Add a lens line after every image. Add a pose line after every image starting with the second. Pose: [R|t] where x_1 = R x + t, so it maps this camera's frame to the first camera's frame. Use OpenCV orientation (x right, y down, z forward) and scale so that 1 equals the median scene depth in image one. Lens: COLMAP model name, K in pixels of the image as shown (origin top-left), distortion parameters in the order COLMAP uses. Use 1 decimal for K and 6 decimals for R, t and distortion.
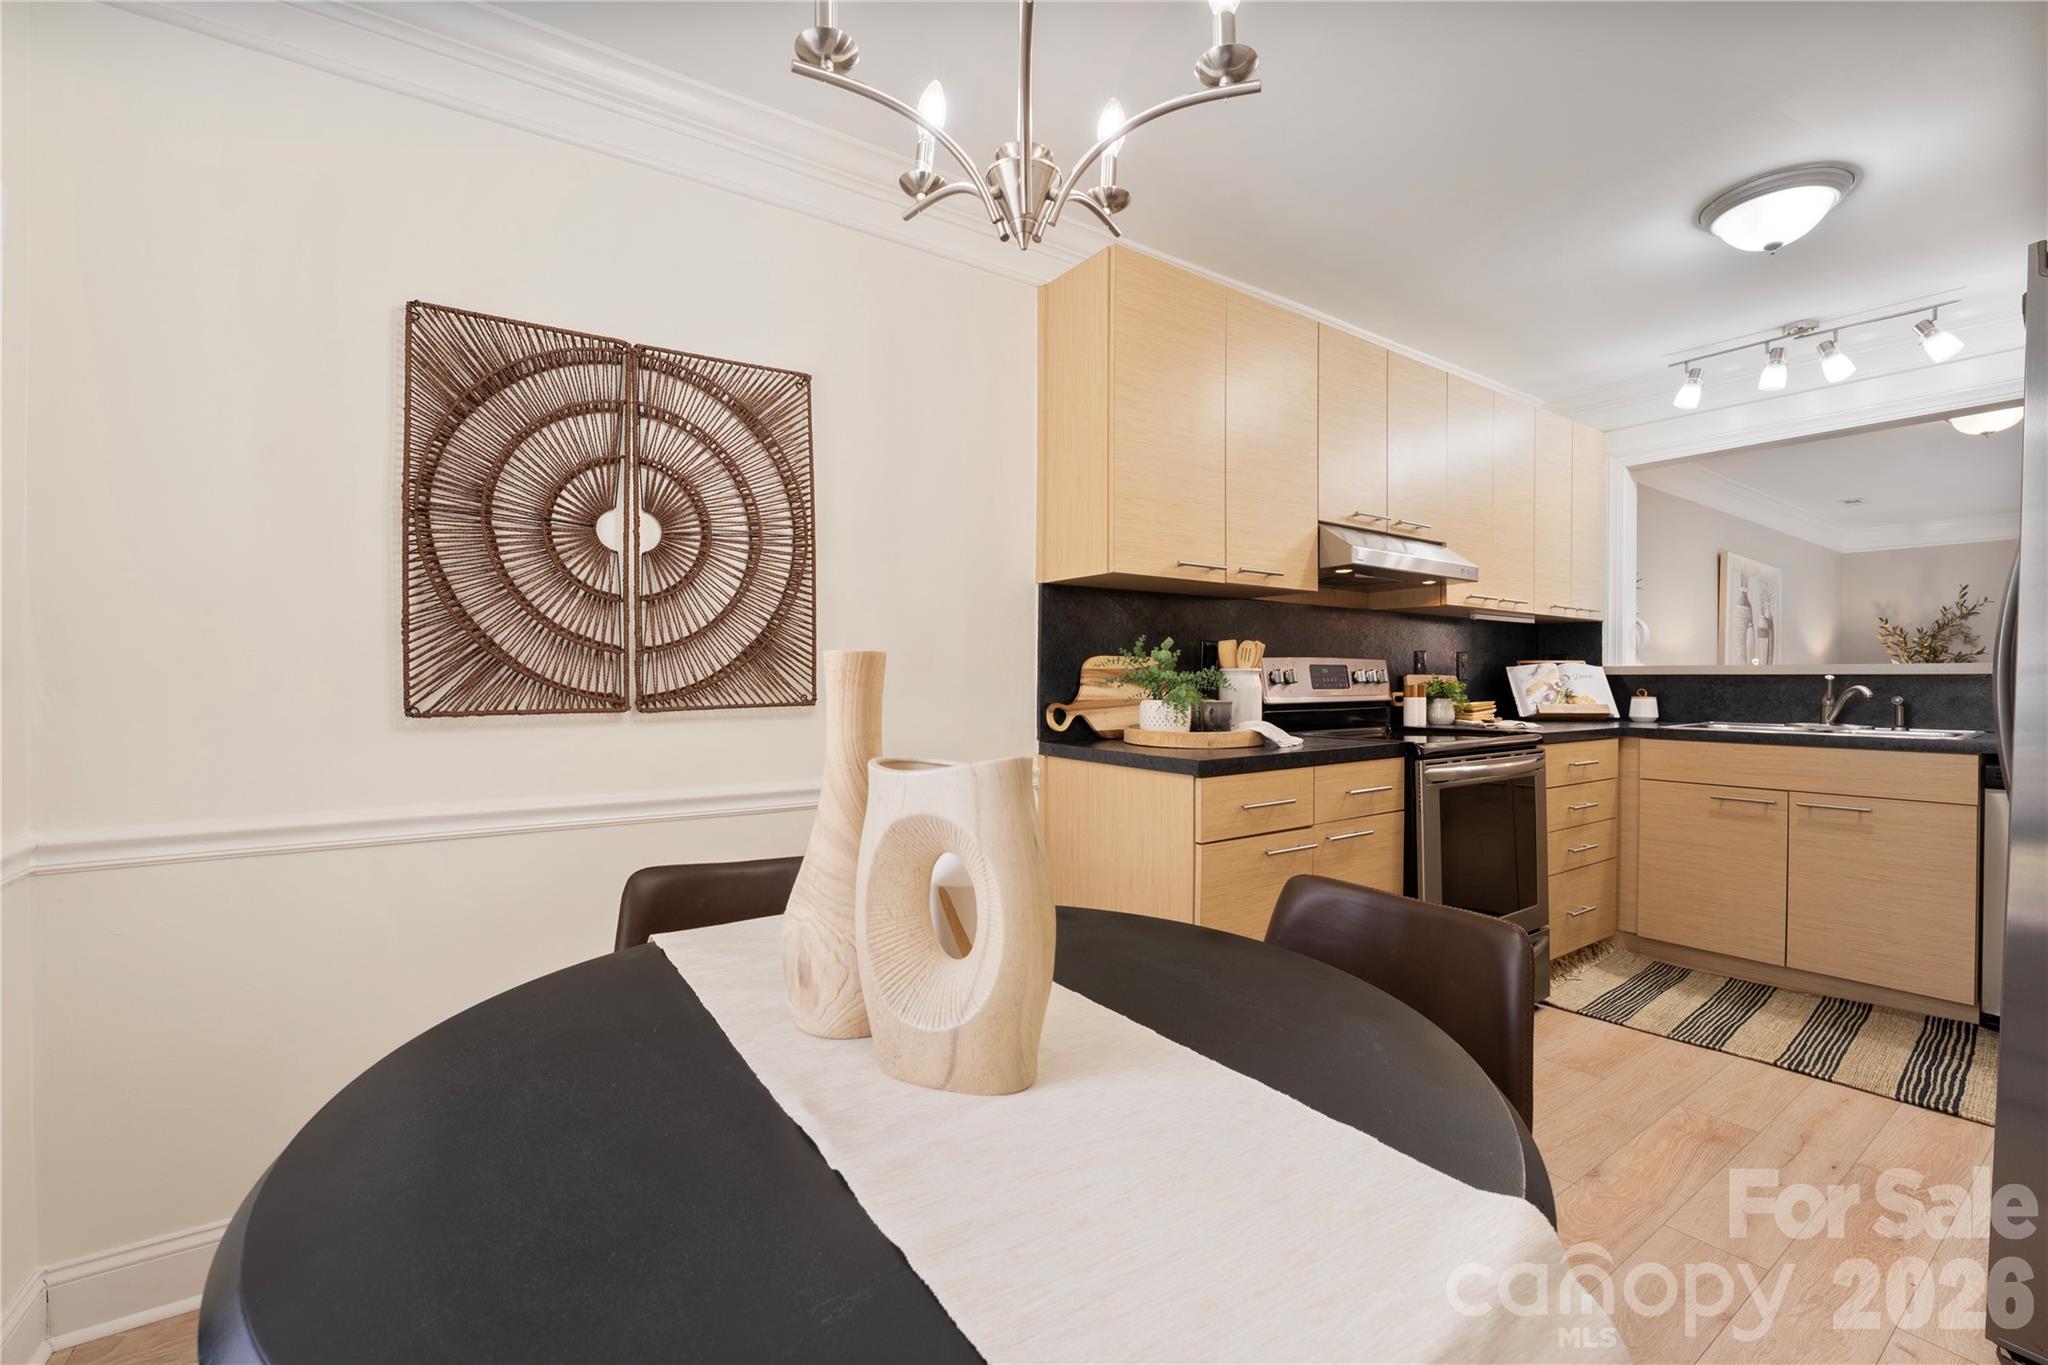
lens RADIAL K [[869.2, 0, 1024.0], [0, 869.2, 682.5], [0, 0, 1]] dist [-0.017639, 0.001279]
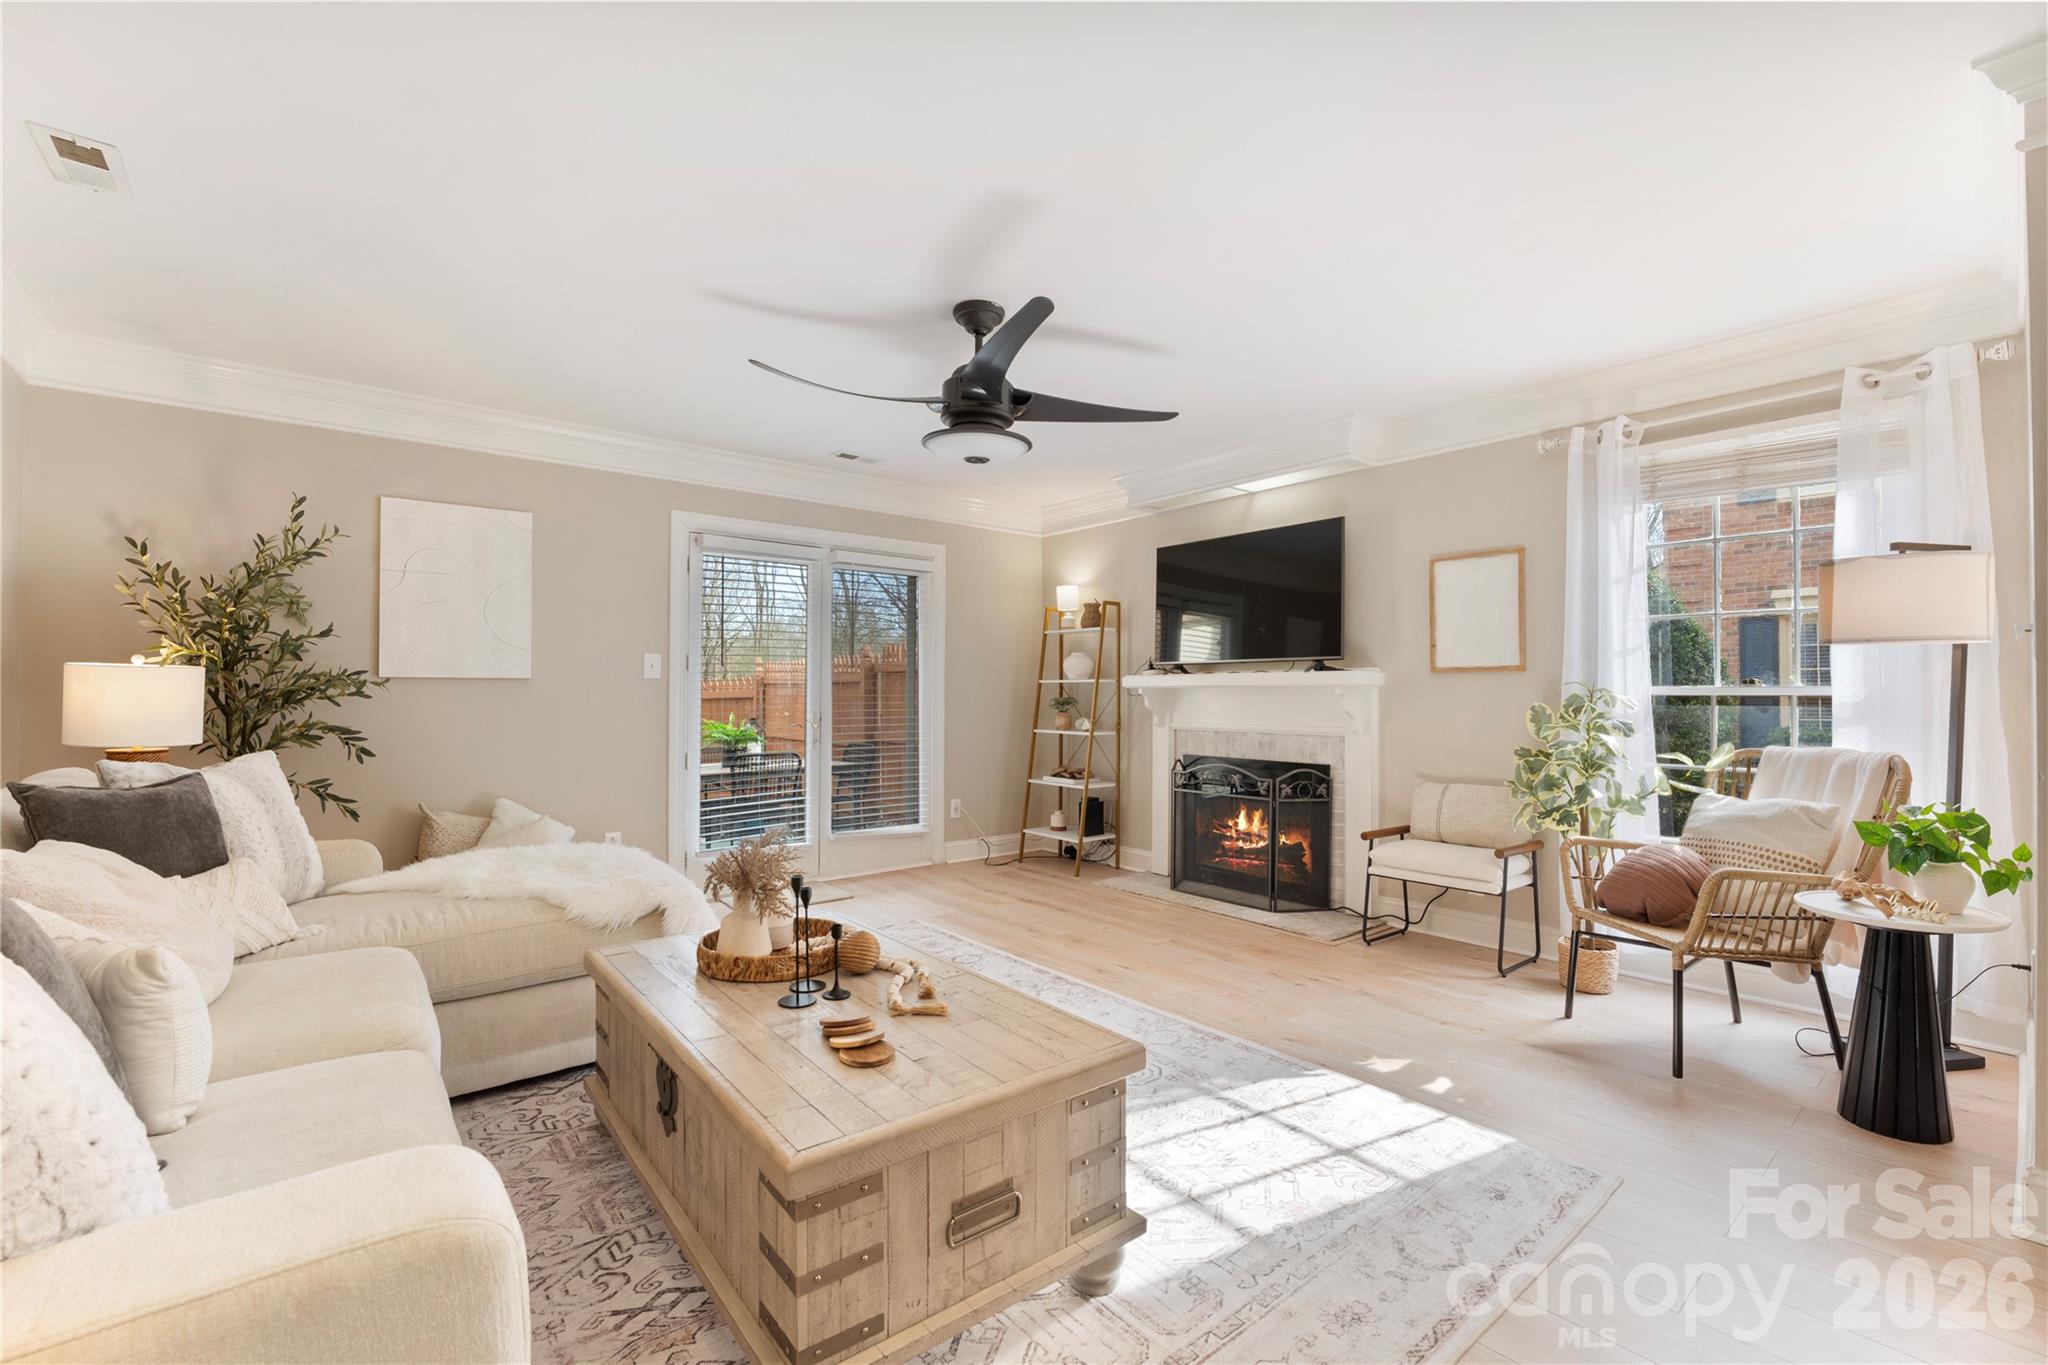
lens RADIAL K [[869.8, 0, 1023.0], [0, 869.8, 702.1], [0, 0, 1]] dist [-0.017745, -0.000364]
pose [[-0.059328, -0.016928, 0.998095, 1.154608], [0.001579, 0.999853, 0.017052, -0.004827], [-0.998237, 0.002587, -0.059292, 1.212451]]
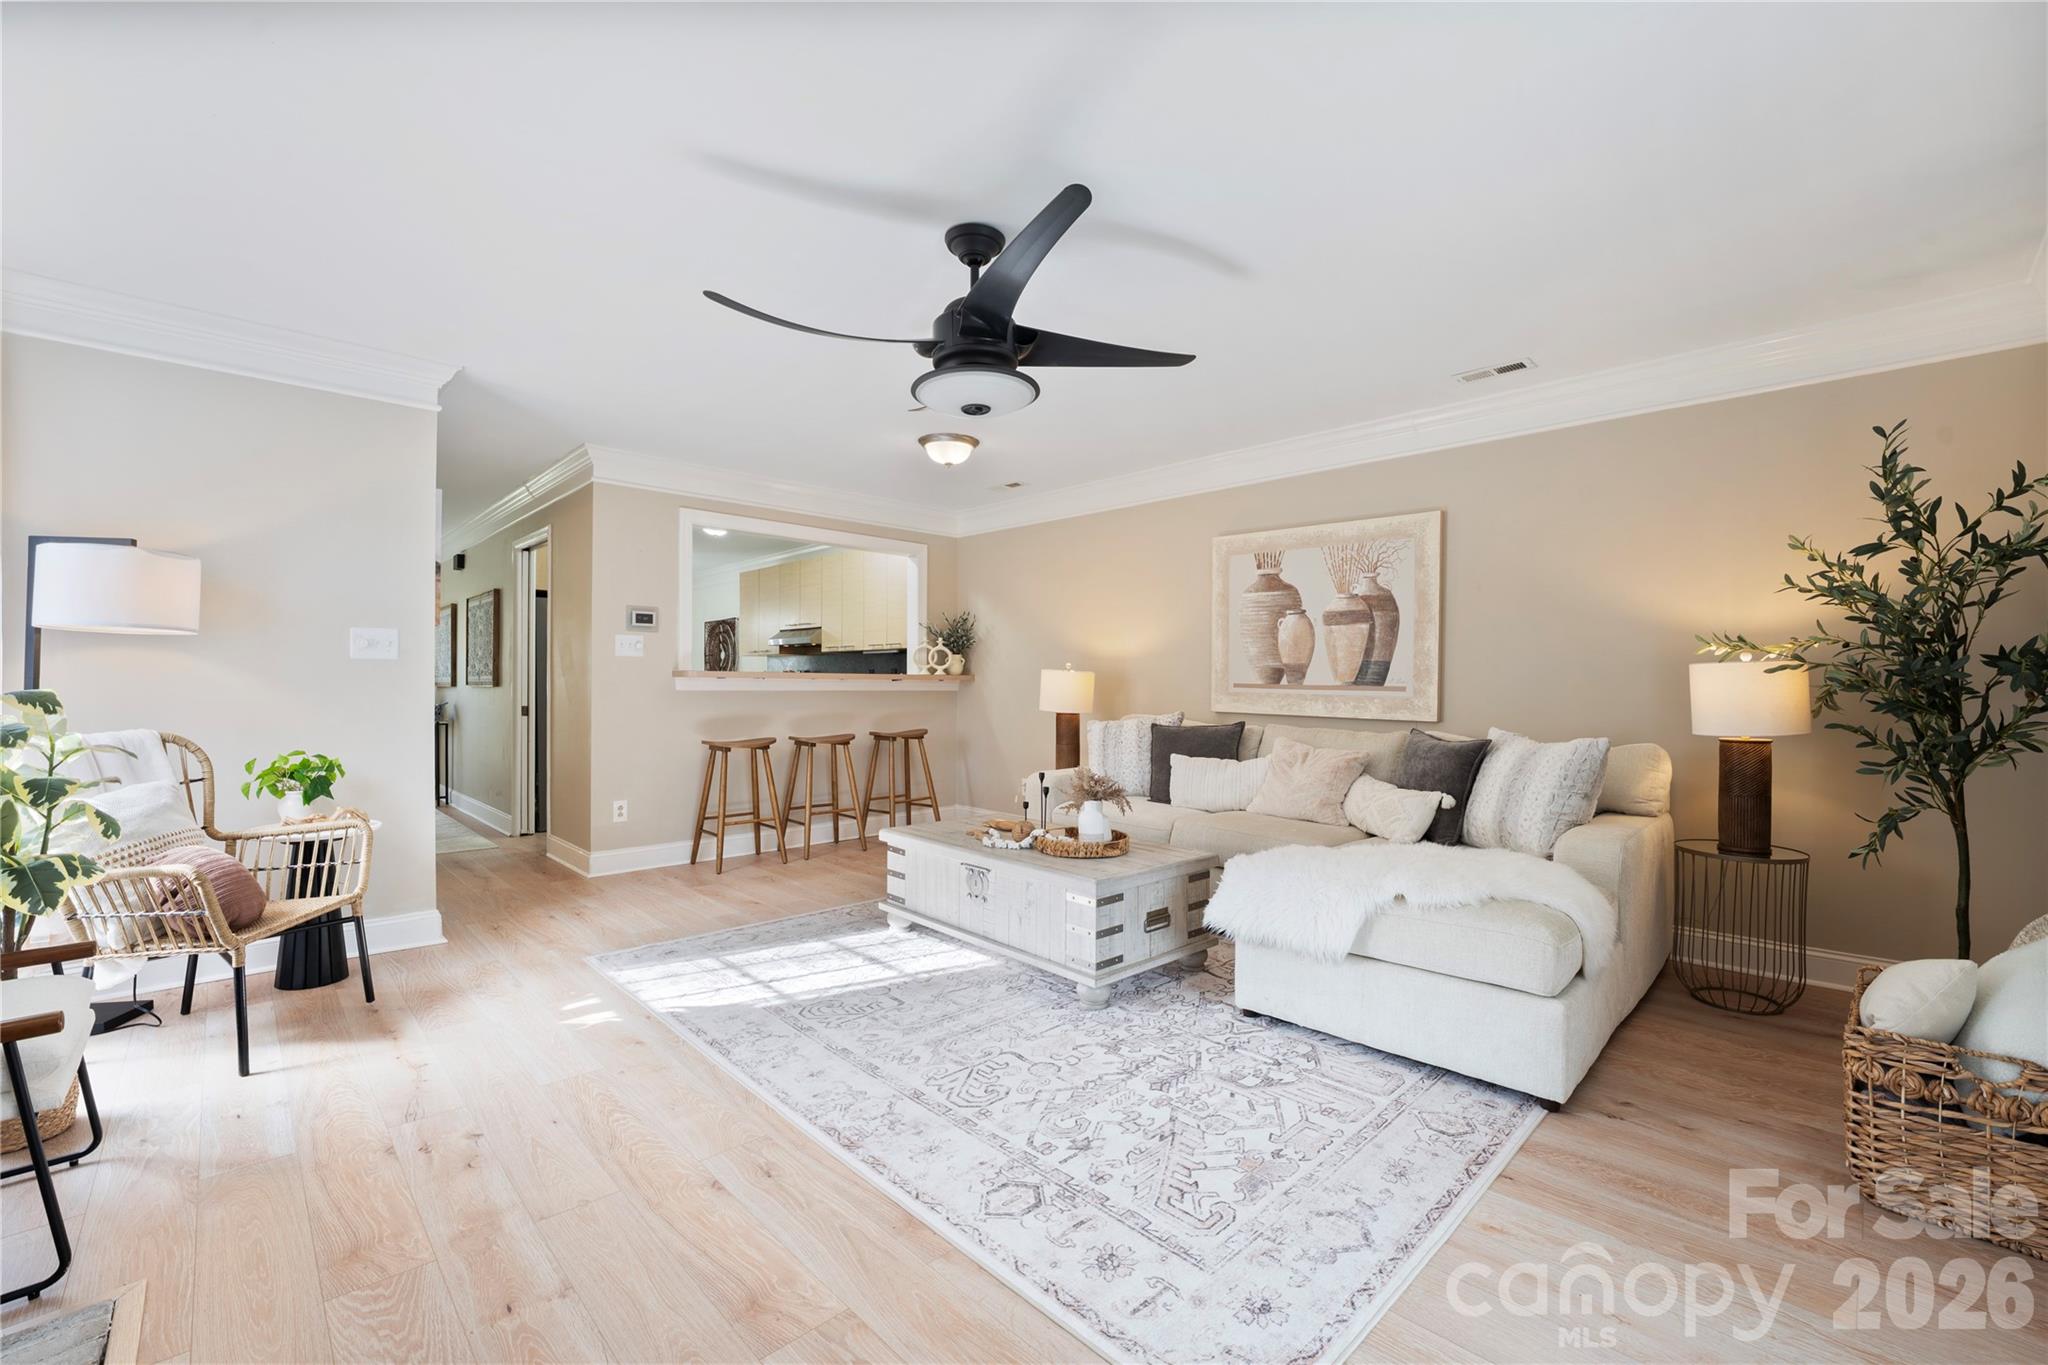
lens RADIAL K [[840.0, 0, 1019.4], [0, 840.0, 672.3], [0, 0, 1]] dist [-0.026130, -0.000116]
pose [[0.120934, -0.019499, -0.992469, 2.767948], [-0.004548, 0.999786, -0.020197, 0.009773], [0.992650, 0.006956, 0.120820, 1.156175]]
